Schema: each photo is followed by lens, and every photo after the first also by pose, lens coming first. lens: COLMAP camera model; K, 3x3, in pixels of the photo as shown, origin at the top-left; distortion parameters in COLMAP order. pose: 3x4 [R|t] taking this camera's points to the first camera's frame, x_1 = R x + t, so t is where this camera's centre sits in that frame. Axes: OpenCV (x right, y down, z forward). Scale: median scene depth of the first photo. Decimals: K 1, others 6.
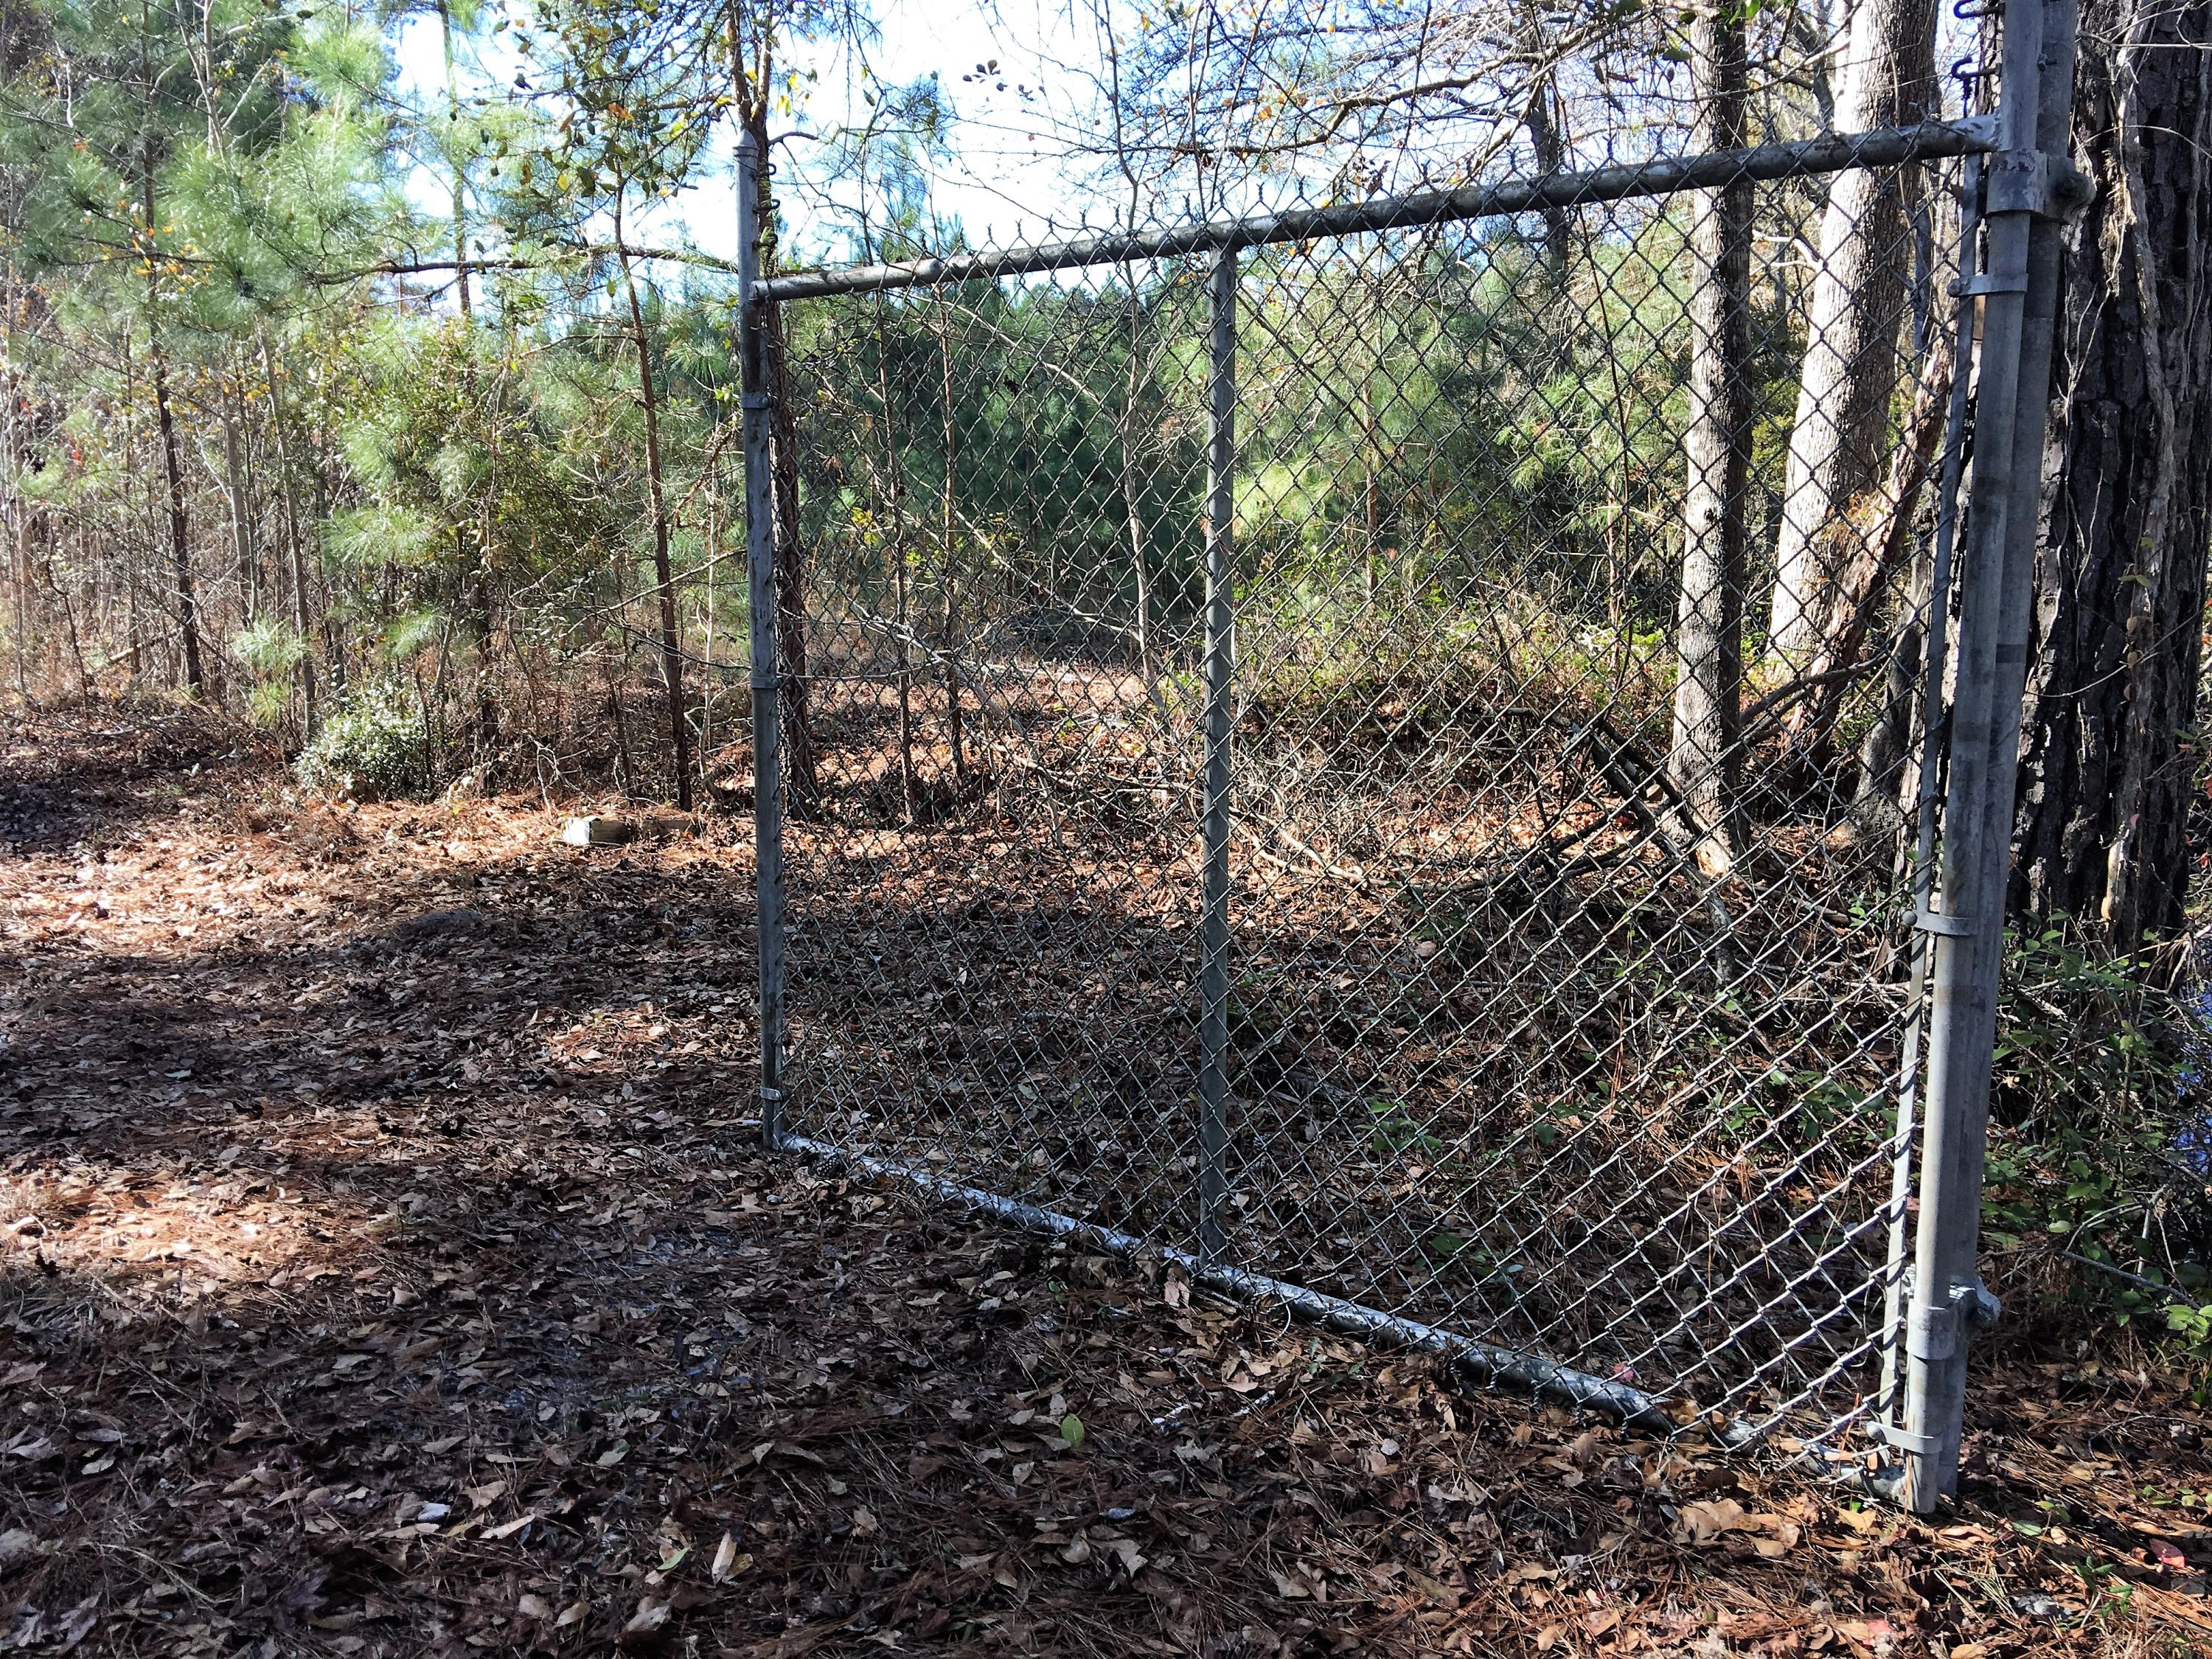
lens RADIAL K [[1867.5, 0, 1094.2], [0, 1867.5, 813.7], [0, 0, 1]] dist [0.084620, -0.129476]
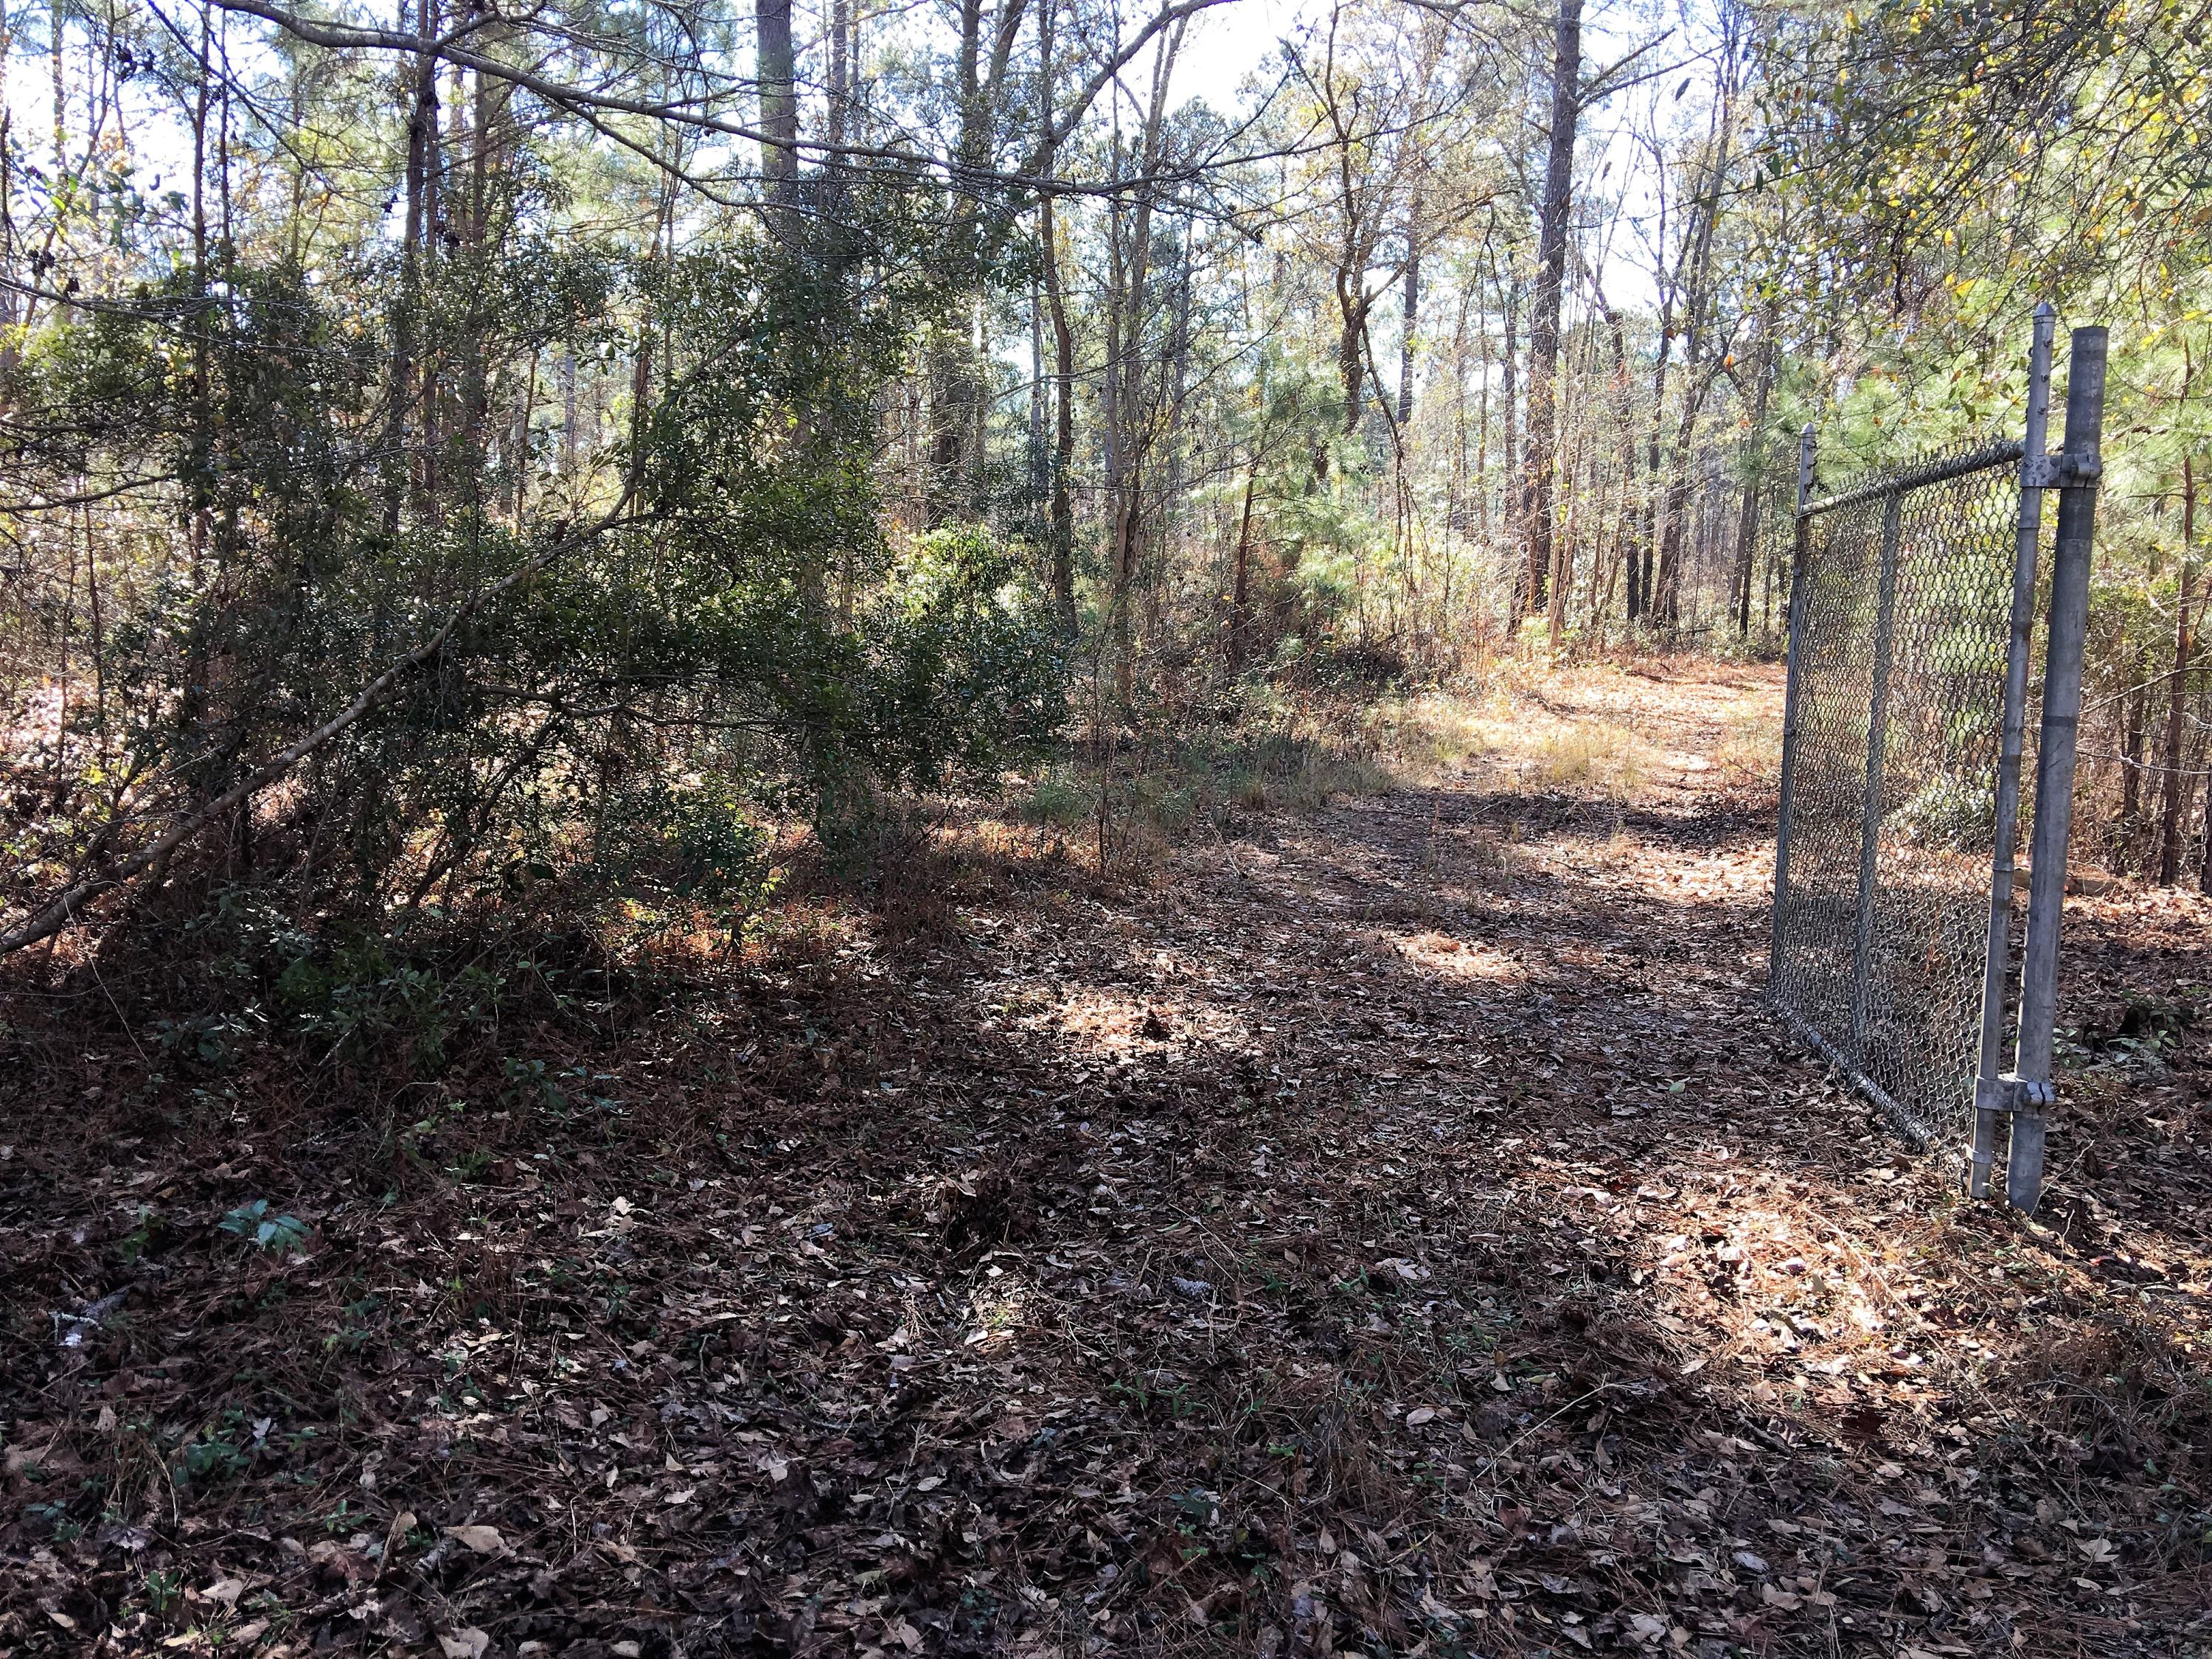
lens RADIAL K [[1867.5, 0, 1087.0], [0, 1867.5, 811.7], [0, 0, 1]] dist [0.084620, -0.129476]
pose [[0.515687, 0.096658, -0.851307, 0.594540], [-0.151308, 0.988273, 0.020553, 0.040588], [0.843311, 0.118210, 0.524265, -0.274037]]
